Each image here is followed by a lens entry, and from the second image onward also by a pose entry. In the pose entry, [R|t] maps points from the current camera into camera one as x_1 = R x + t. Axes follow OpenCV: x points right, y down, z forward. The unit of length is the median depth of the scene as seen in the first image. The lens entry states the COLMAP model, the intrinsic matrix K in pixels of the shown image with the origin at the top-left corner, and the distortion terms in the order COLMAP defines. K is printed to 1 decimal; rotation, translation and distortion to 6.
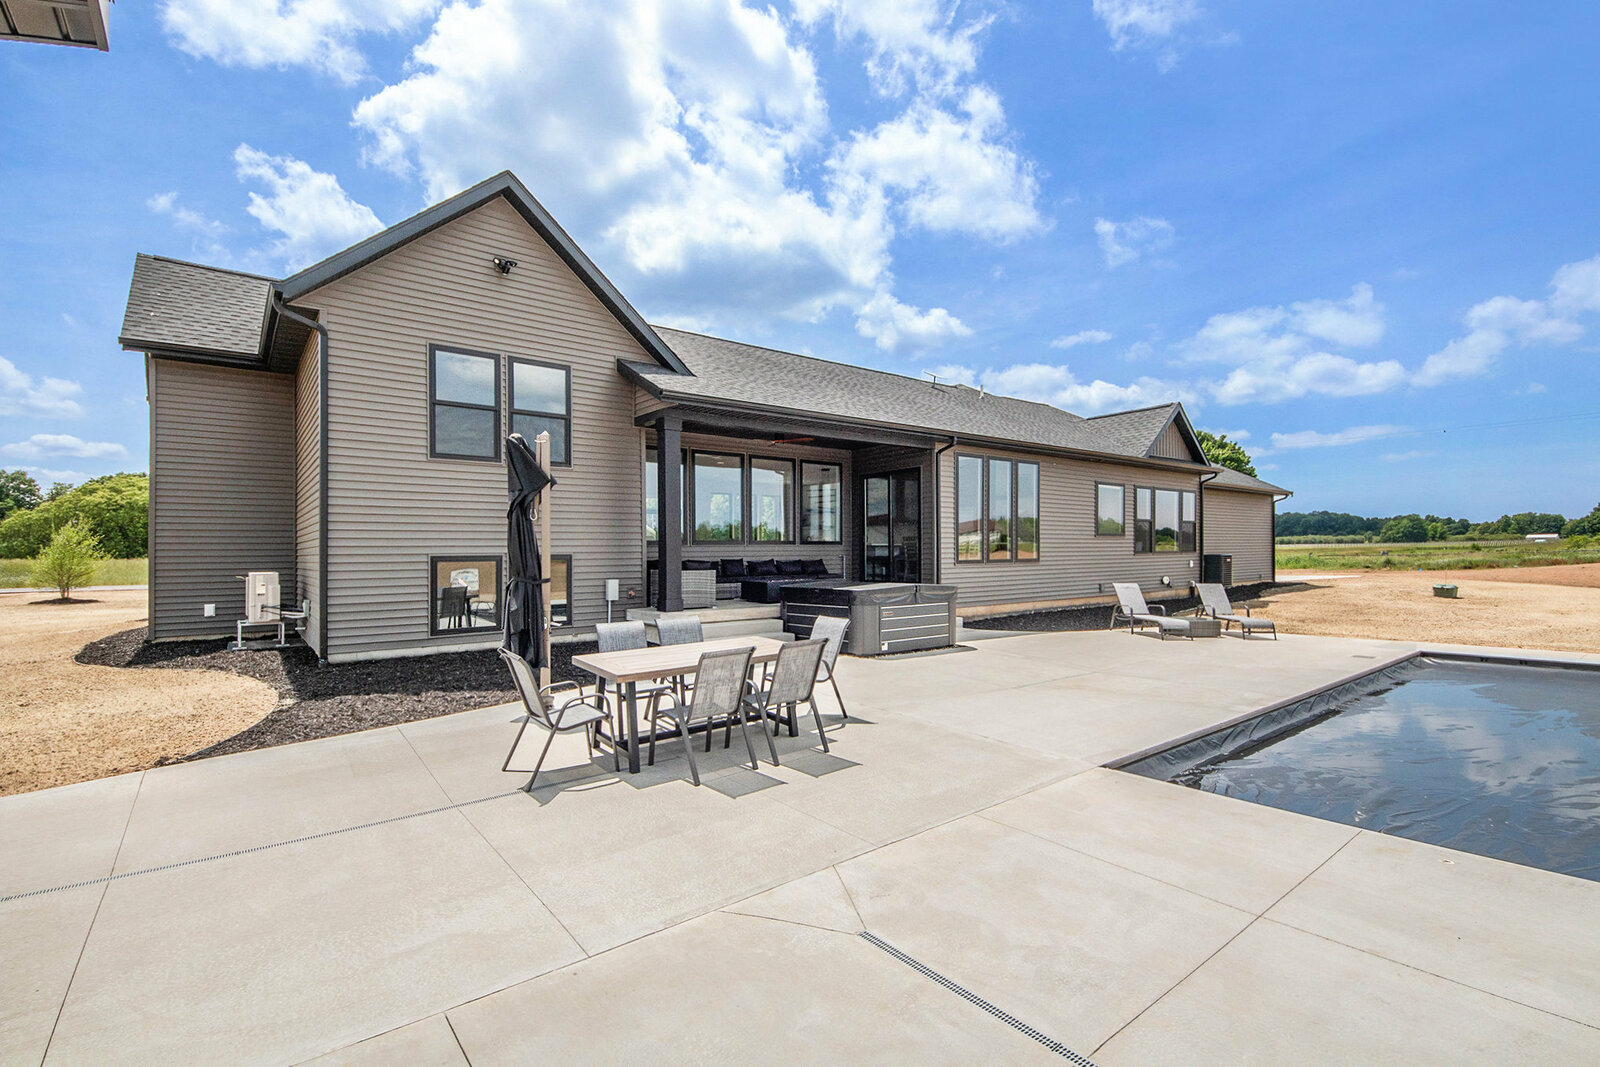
lens RADIAL K [[732.9, 0, 801.8], [0, 732.9, 543.5], [0, 0, 1]] dist [-0.002247, -0.004296]
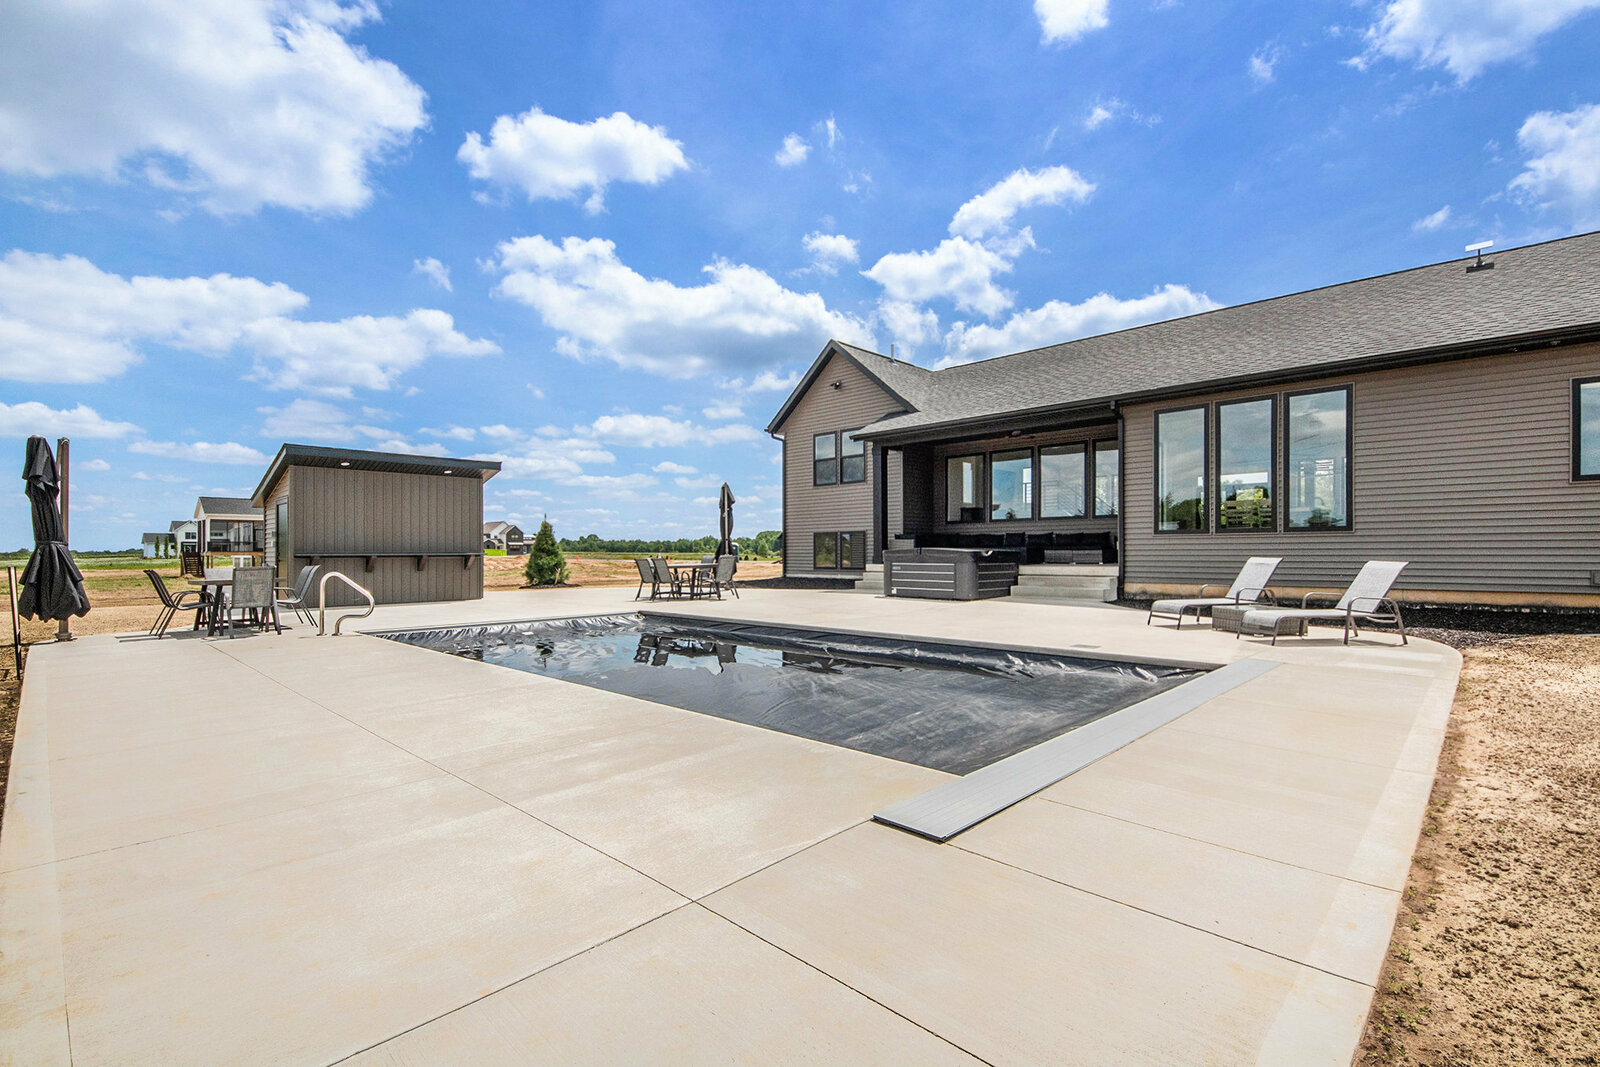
lens RADIAL K [[732.9, 0, 799.8], [0, 732.9, 541.1], [0, 0, 1]] dist [-0.002247, -0.004296]
pose [[0.121054, -0.003315, -0.992640, 1.059803], [0.020527, 0.999789, -0.000835, 0.028247], [0.992434, -0.020274, 0.121097, 0.448469]]
